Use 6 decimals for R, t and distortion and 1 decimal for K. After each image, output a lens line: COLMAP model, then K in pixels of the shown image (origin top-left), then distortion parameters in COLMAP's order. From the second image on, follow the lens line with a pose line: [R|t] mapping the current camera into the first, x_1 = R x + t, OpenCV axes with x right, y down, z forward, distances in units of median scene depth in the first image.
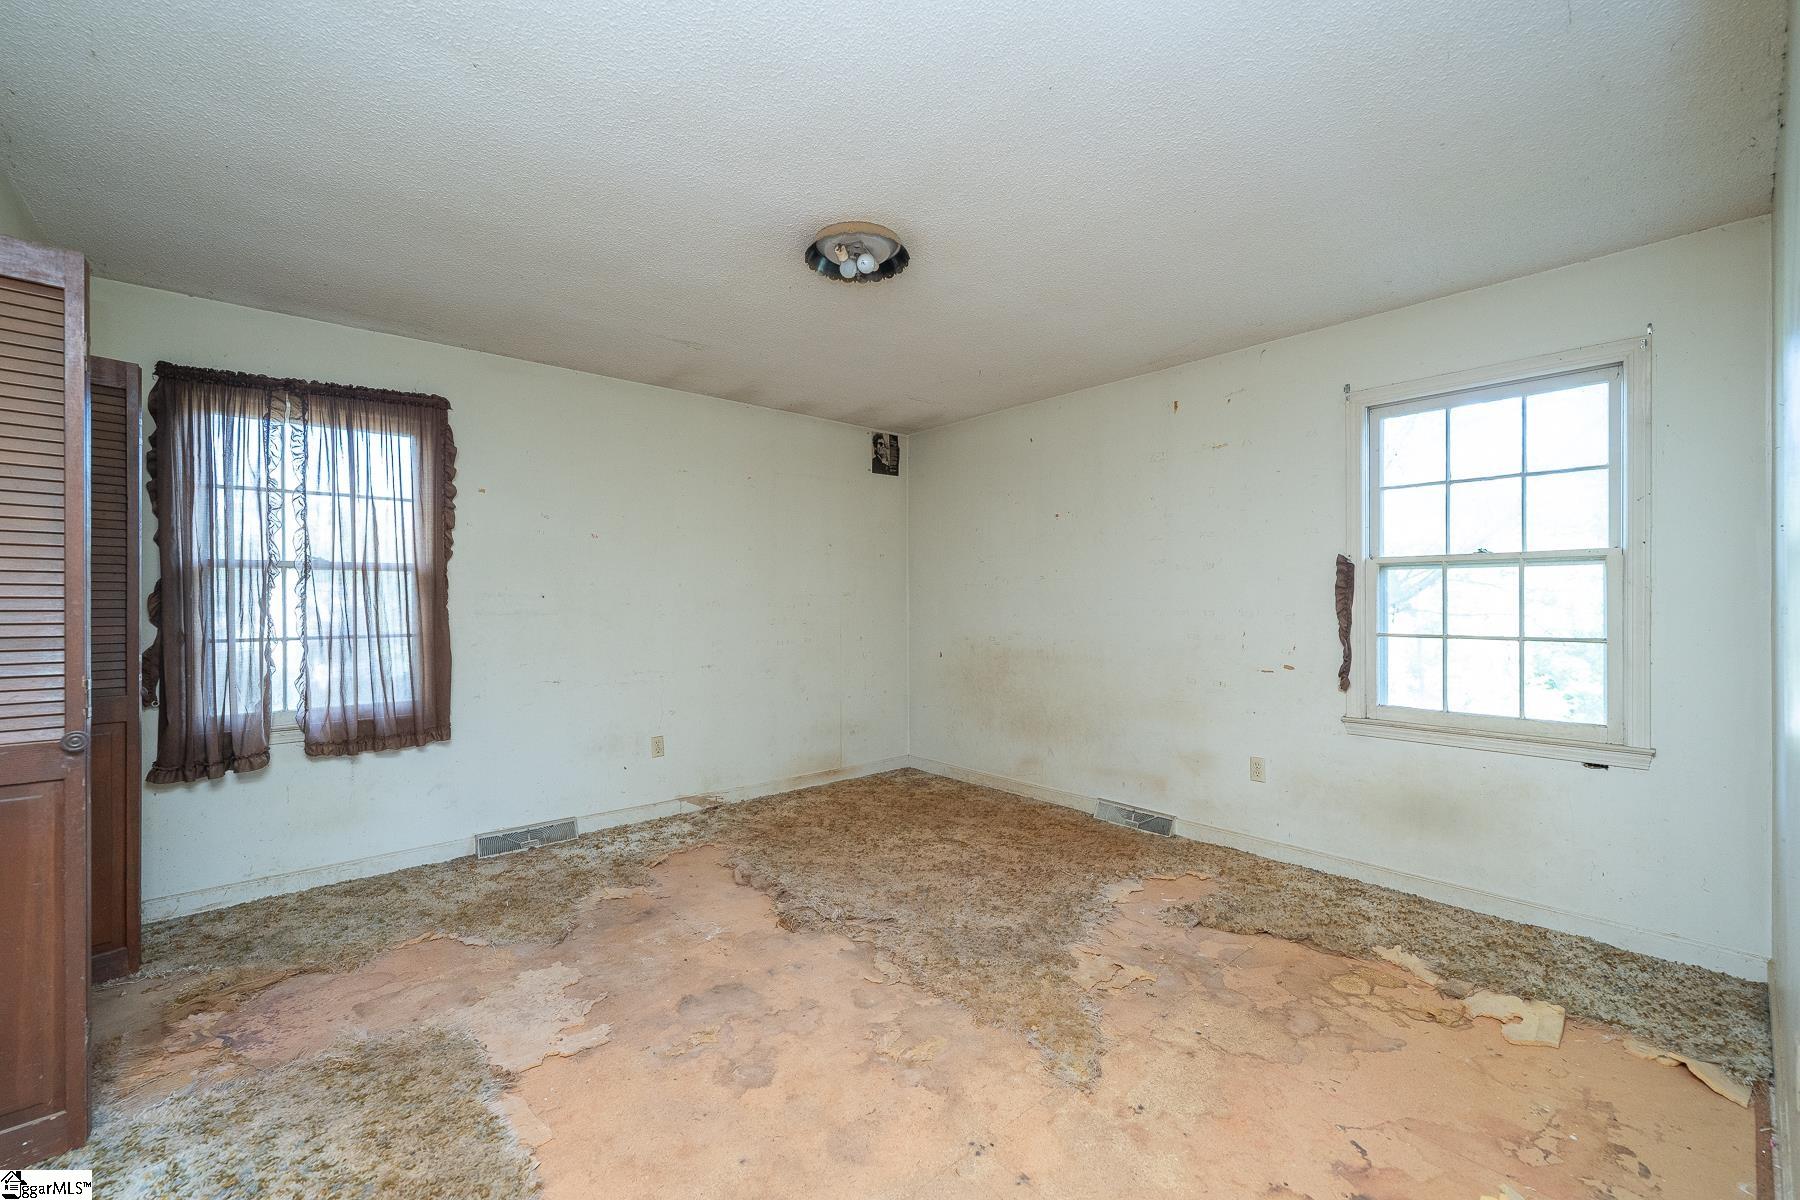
lens RADIAL K [[757.0, 0, 918.0], [0, 757.0, 602.8], [0, 0, 1]] dist [0.001751, -0.002442]
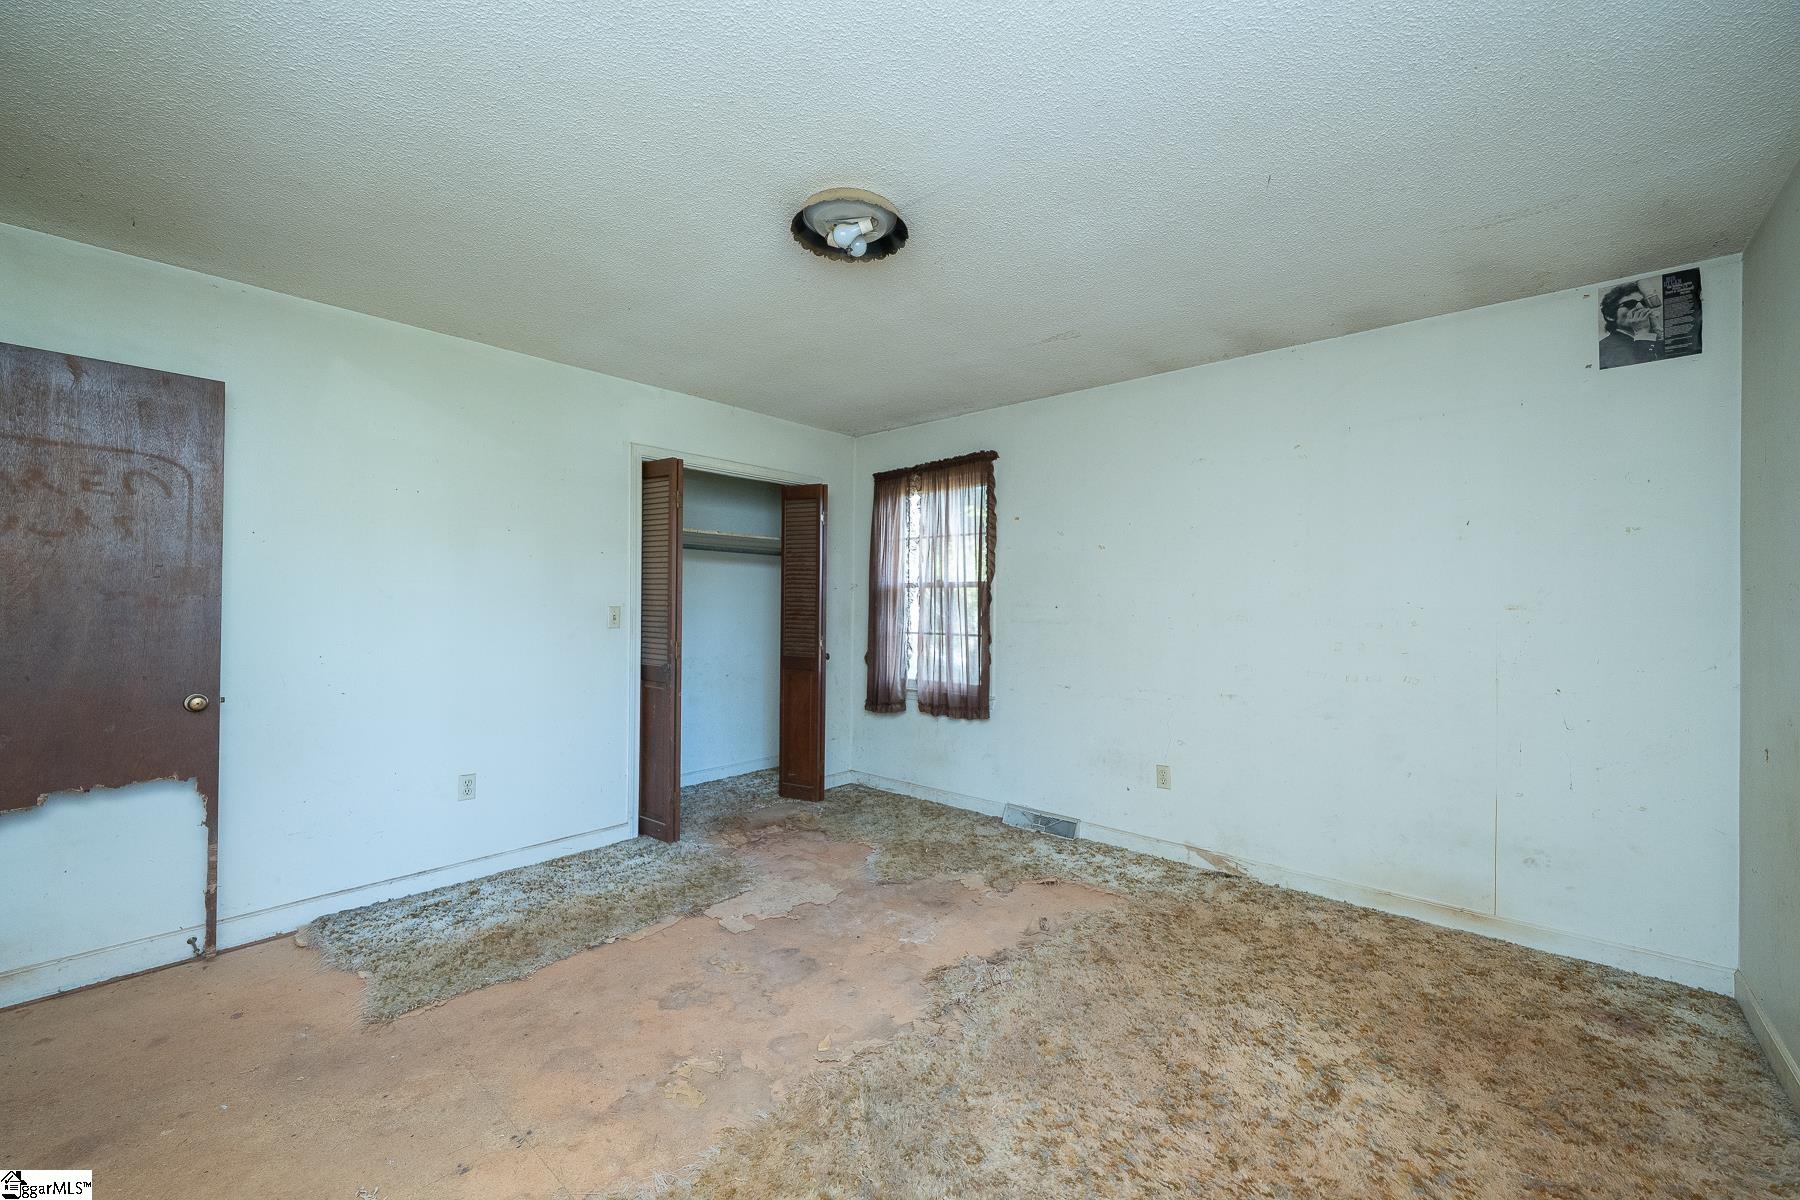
lens RADIAL K [[723.5, 0, 881.9], [0, 723.5, 601.6], [0, 0, 1]] dist [-0.001880, 0.000652]
pose [[0.086185, 0.000899, -0.996279, 0.616471], [-0.012765, 0.999919, -0.000202, -0.015670], [0.996197, 0.012735, 0.086189, 0.772222]]
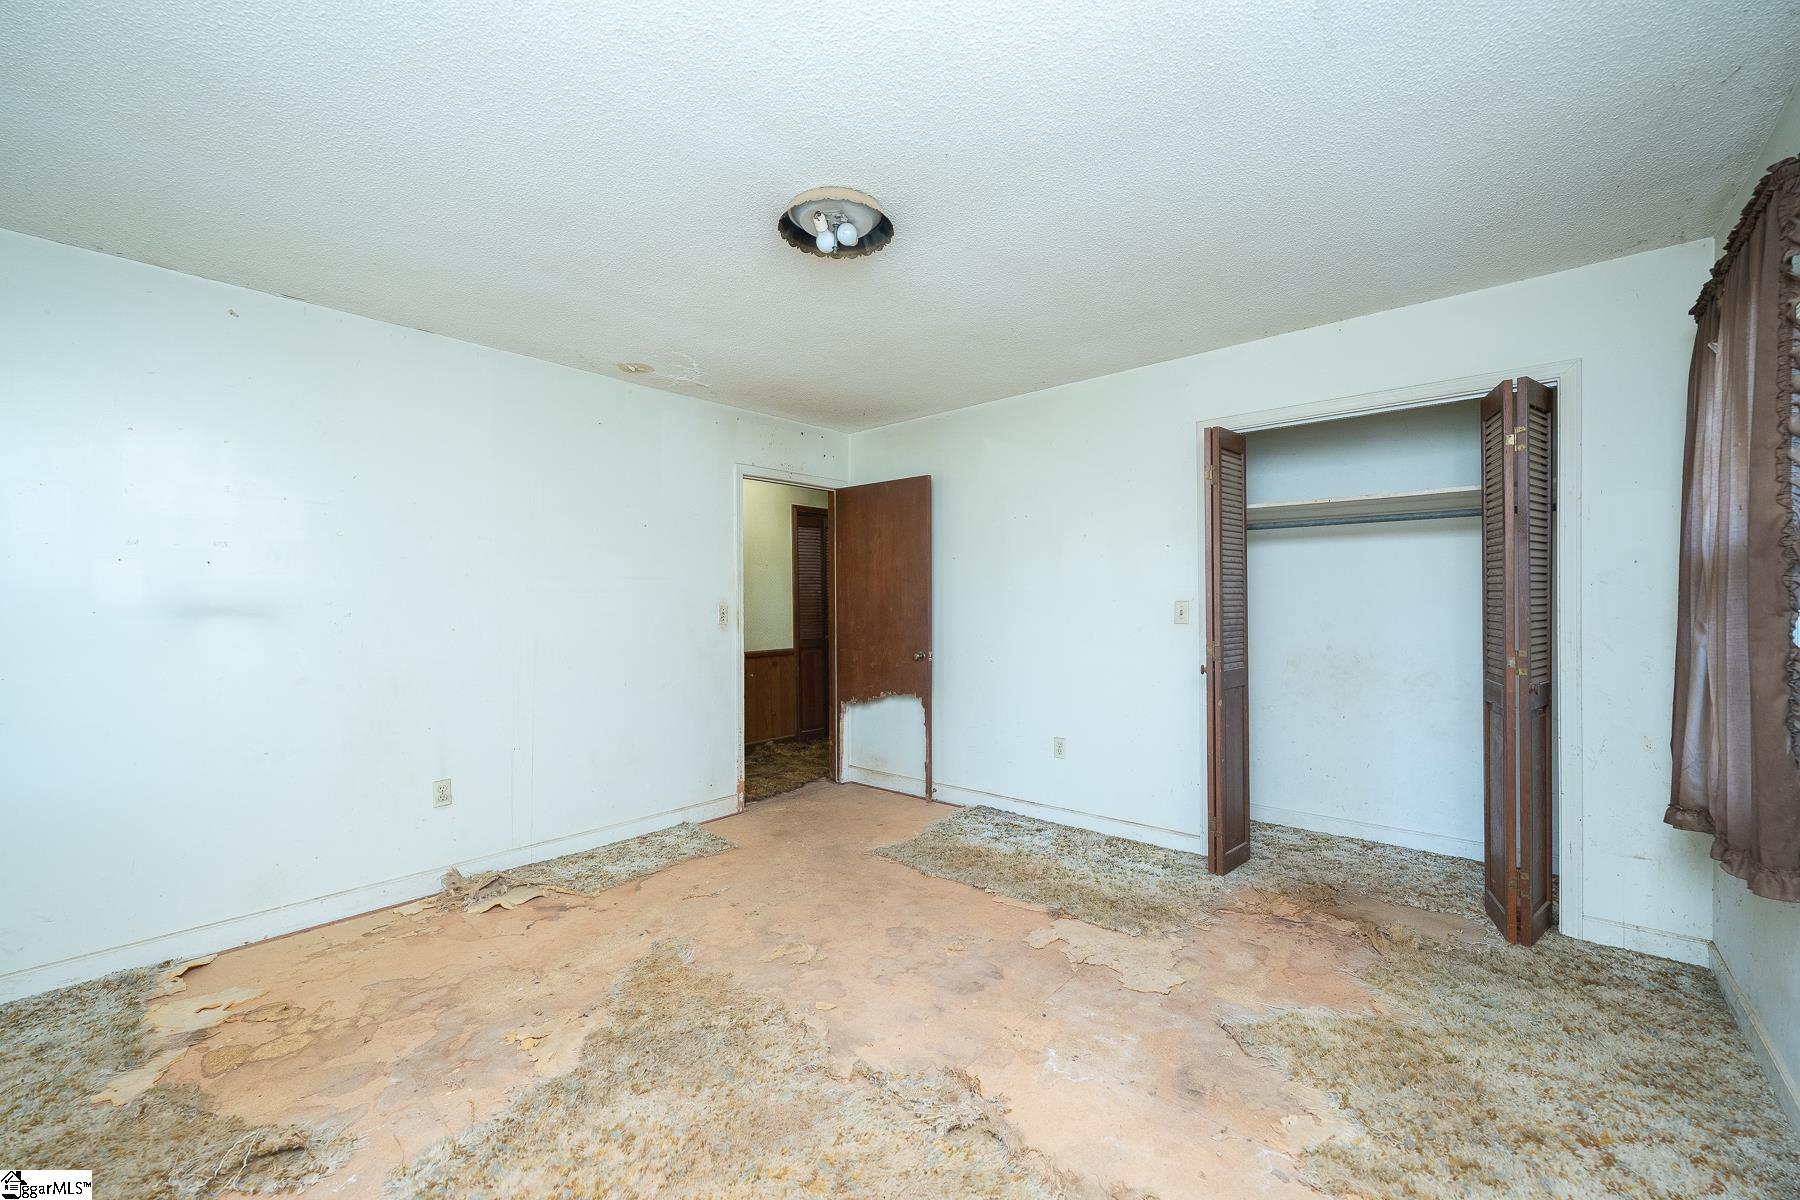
lens RADIAL K [[723.5, 0, 902.5], [0, 723.5, 607.3], [0, 0, 1]] dist [-0.001880, 0.000652]
pose [[-0.994322, 0.010075, -0.105939, -0.050481], [0.008098, 0.999785, 0.019081, -0.014615], [0.106108, 0.018114, -0.994190, 1.489696]]
